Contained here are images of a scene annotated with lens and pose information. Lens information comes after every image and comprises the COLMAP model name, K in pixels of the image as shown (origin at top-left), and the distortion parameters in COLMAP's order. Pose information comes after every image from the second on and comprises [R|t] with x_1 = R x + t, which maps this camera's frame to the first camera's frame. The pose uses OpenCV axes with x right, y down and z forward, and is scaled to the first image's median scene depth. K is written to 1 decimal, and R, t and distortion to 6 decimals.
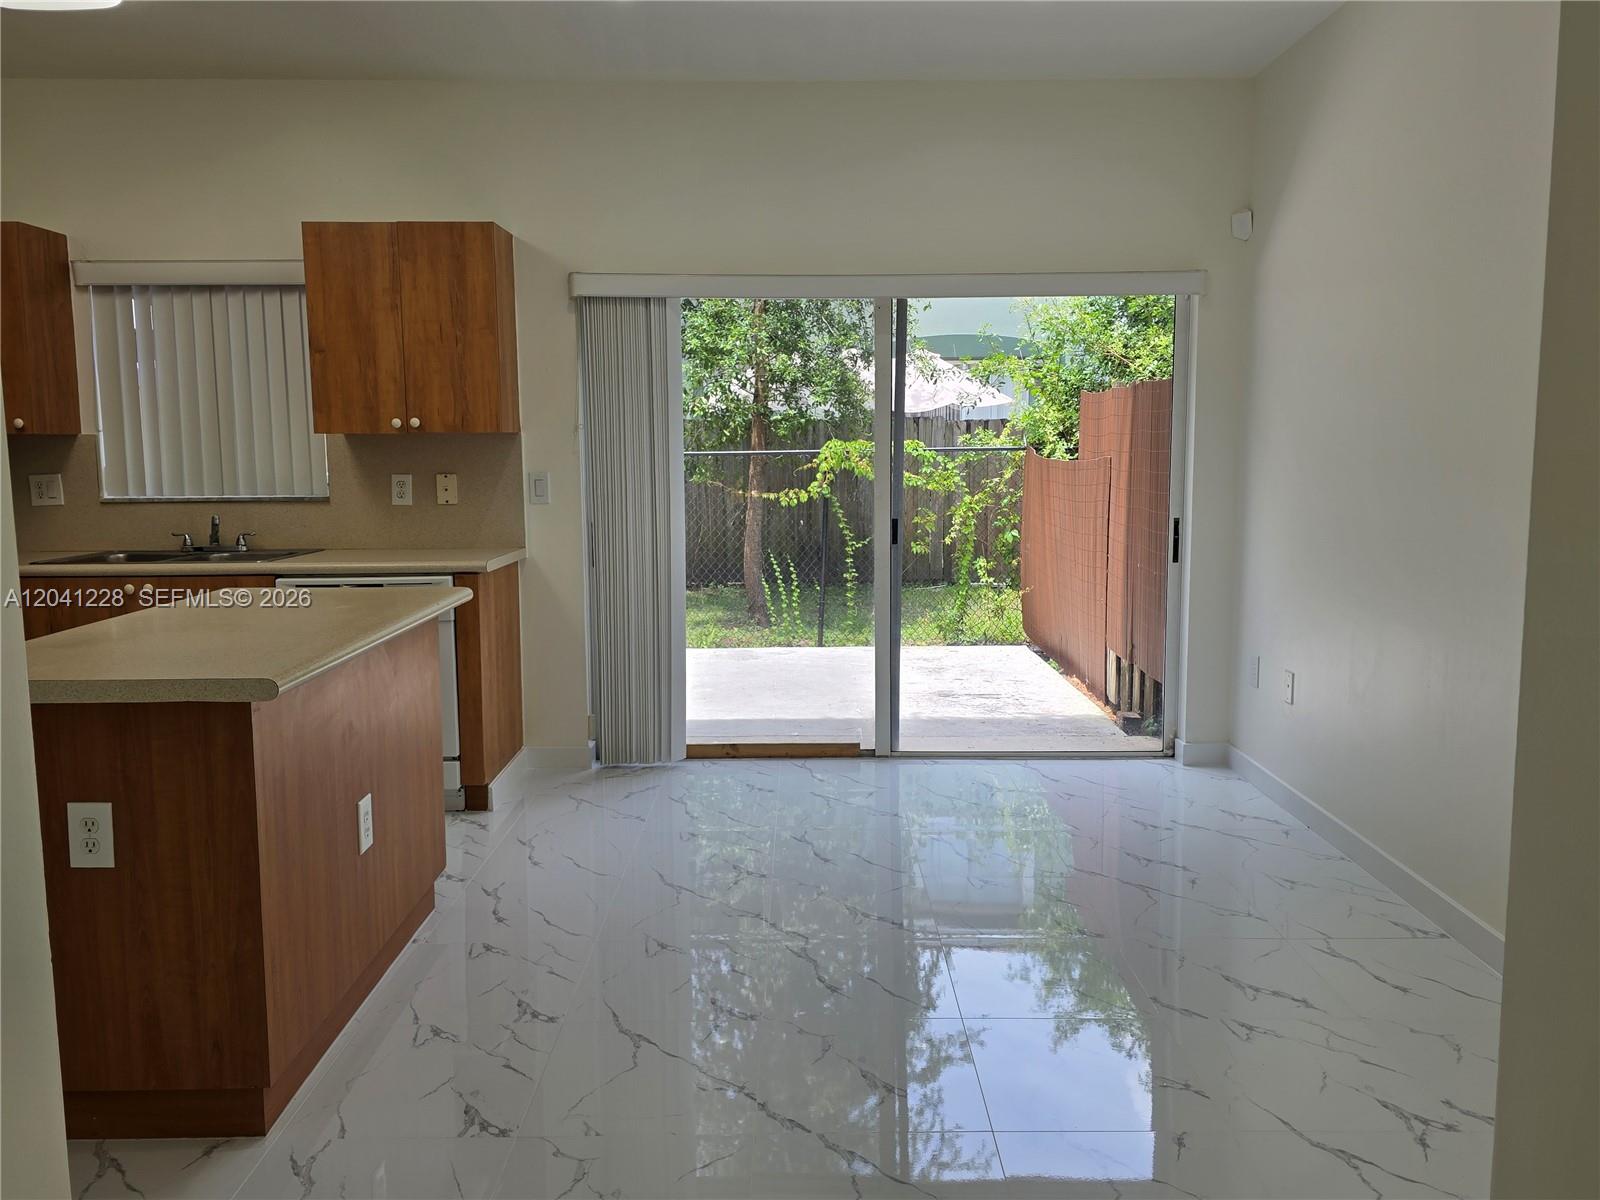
lens RADIAL K [[1210.8, 0, 806.1], [0, 1210.8, 585.5], [0, 0, 1]] dist [0.064879, -0.055506]
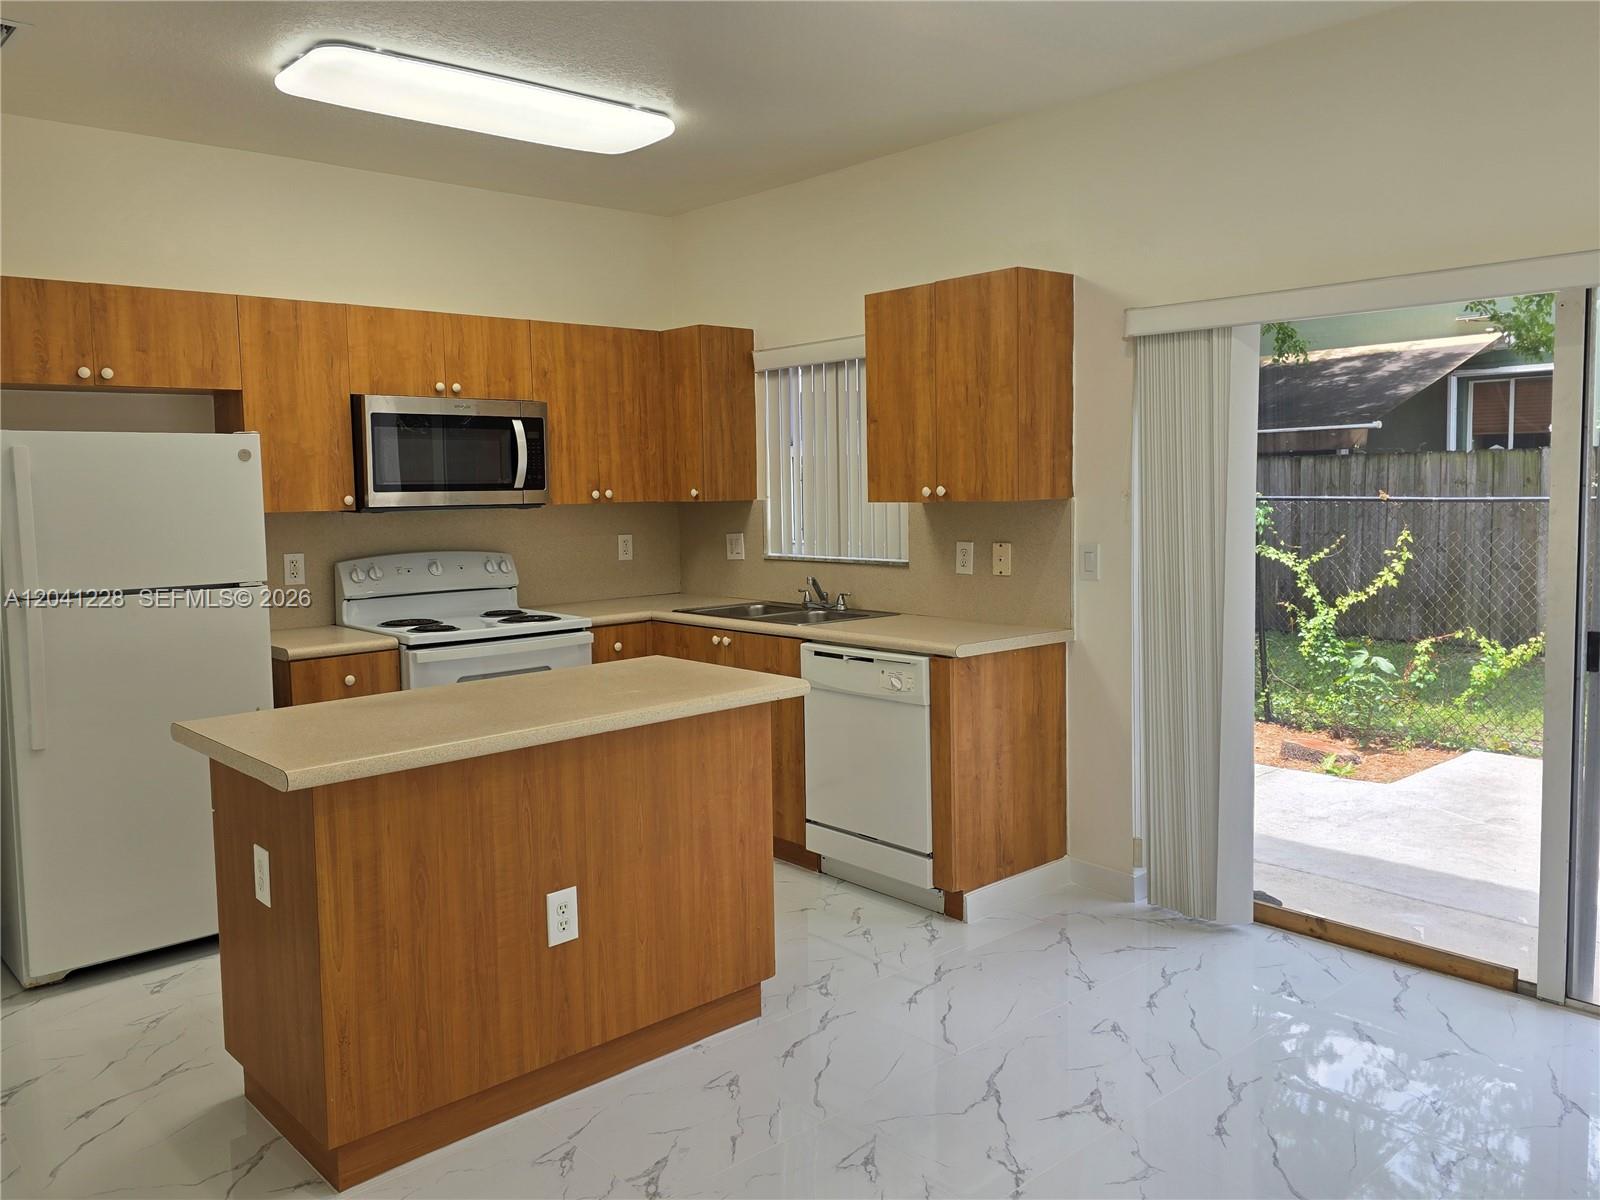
lens RADIAL K [[1210.8, 0, 785.1], [0, 1210.8, 576.4], [0, 0, 1]] dist [0.064879, -0.055506]
pose [[0.654835, 0.052891, -0.753919, 0.292913], [-0.073360, 0.997286, 0.006246, -0.060093], [0.752203, 0.051217, 0.656938, 0.274929]]
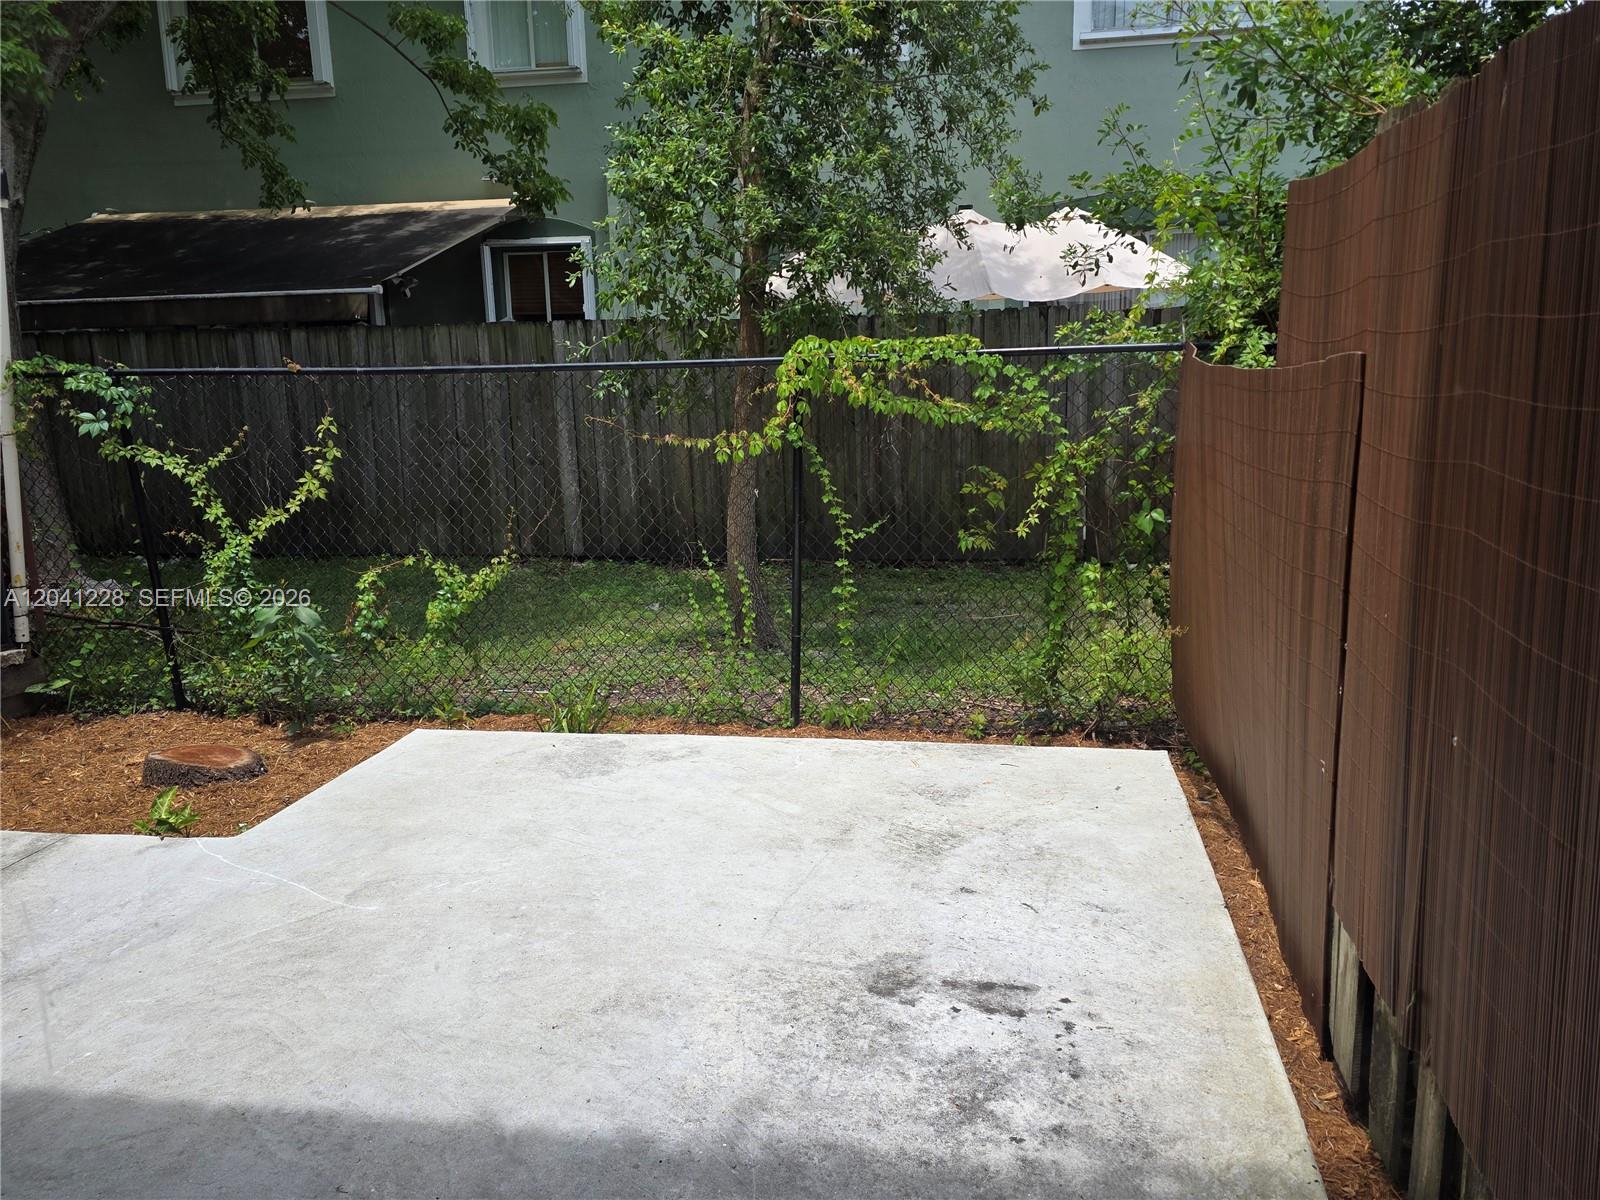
lens RADIAL K [[1210.8, 0, 825.0], [0, 1210.8, 591.1], [0, 0, 1]] dist [0.064879, -0.055506]
pose [[0.986418, 0.016494, -0.163422, 0.237147], [-0.004950, 0.997479, 0.070793, -0.094544], [0.164178, -0.069023, 0.984013, 0.946410]]
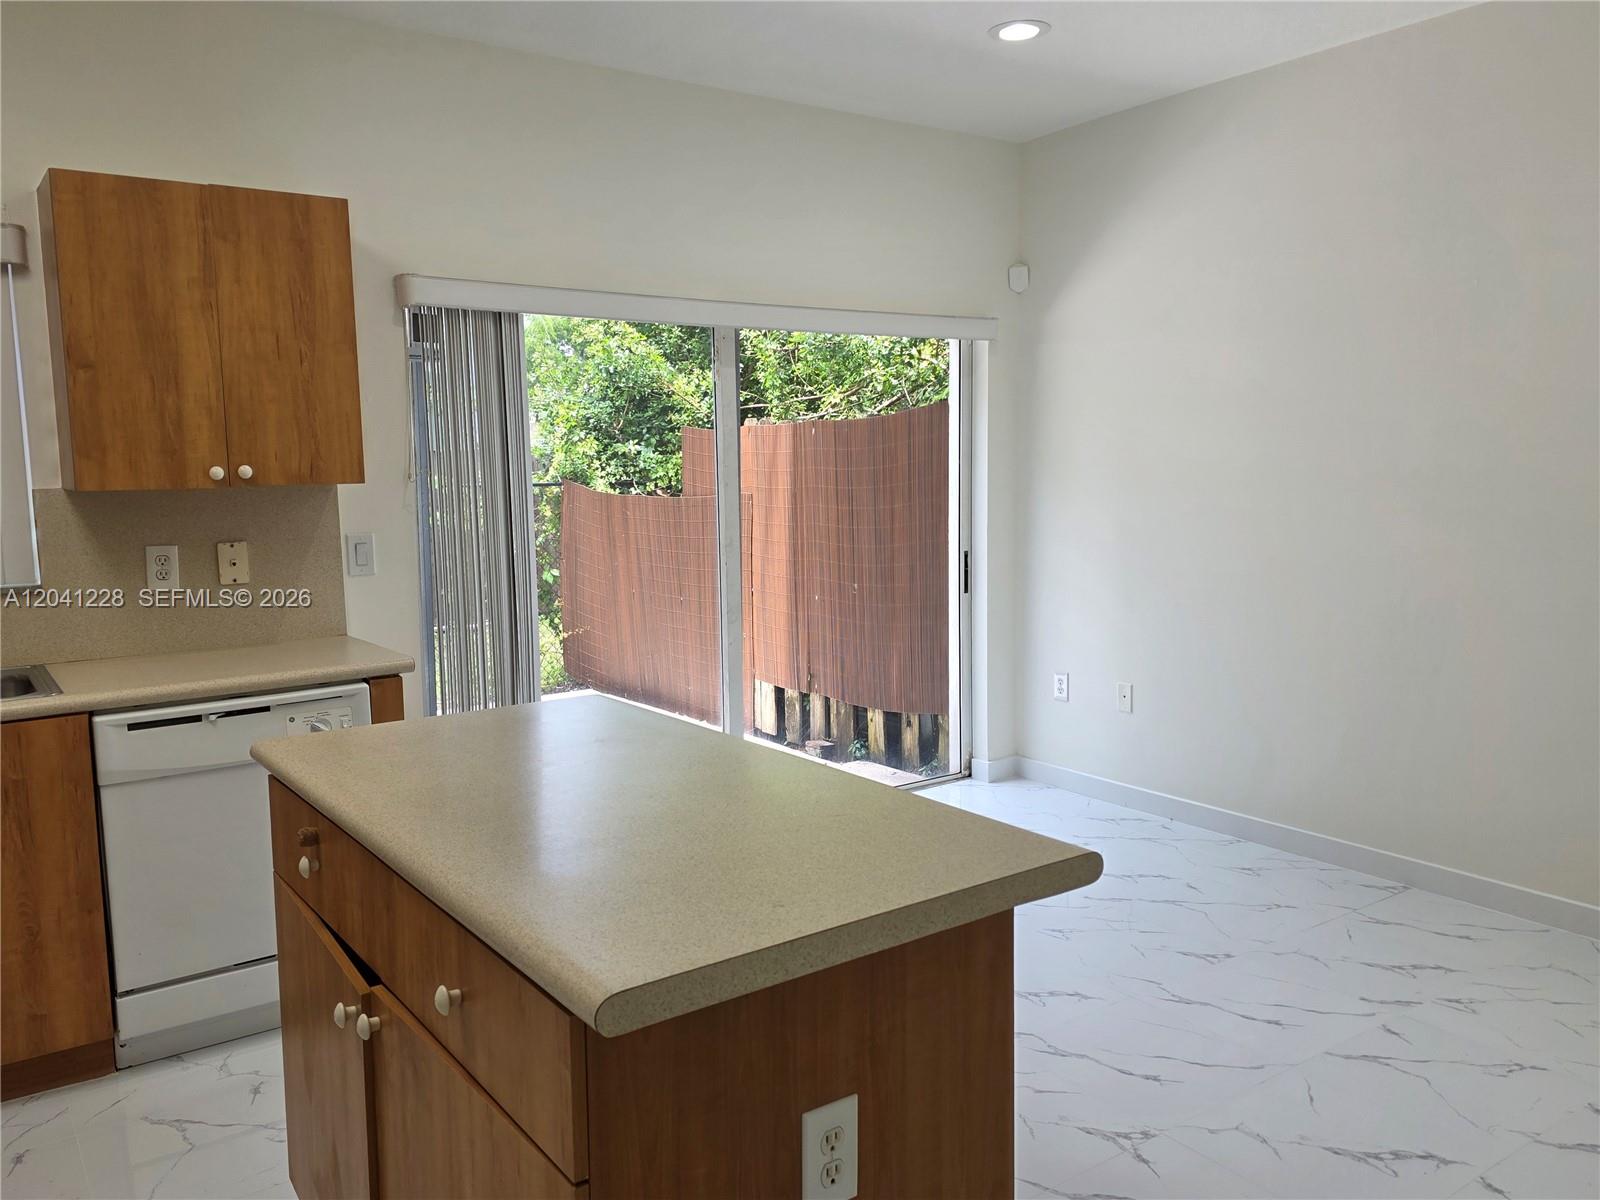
lens RADIAL K [[1210.8, 0, 783.9], [0, 1210.8, 591.0], [0, 0, 1]] dist [0.064879, -0.055506]
pose [[0.822420, -0.070035, 0.564553, -0.438259], [0.079907, 0.996776, 0.007249, -0.042521], [-0.563241, 0.039150, 0.825365, 0.229492]]
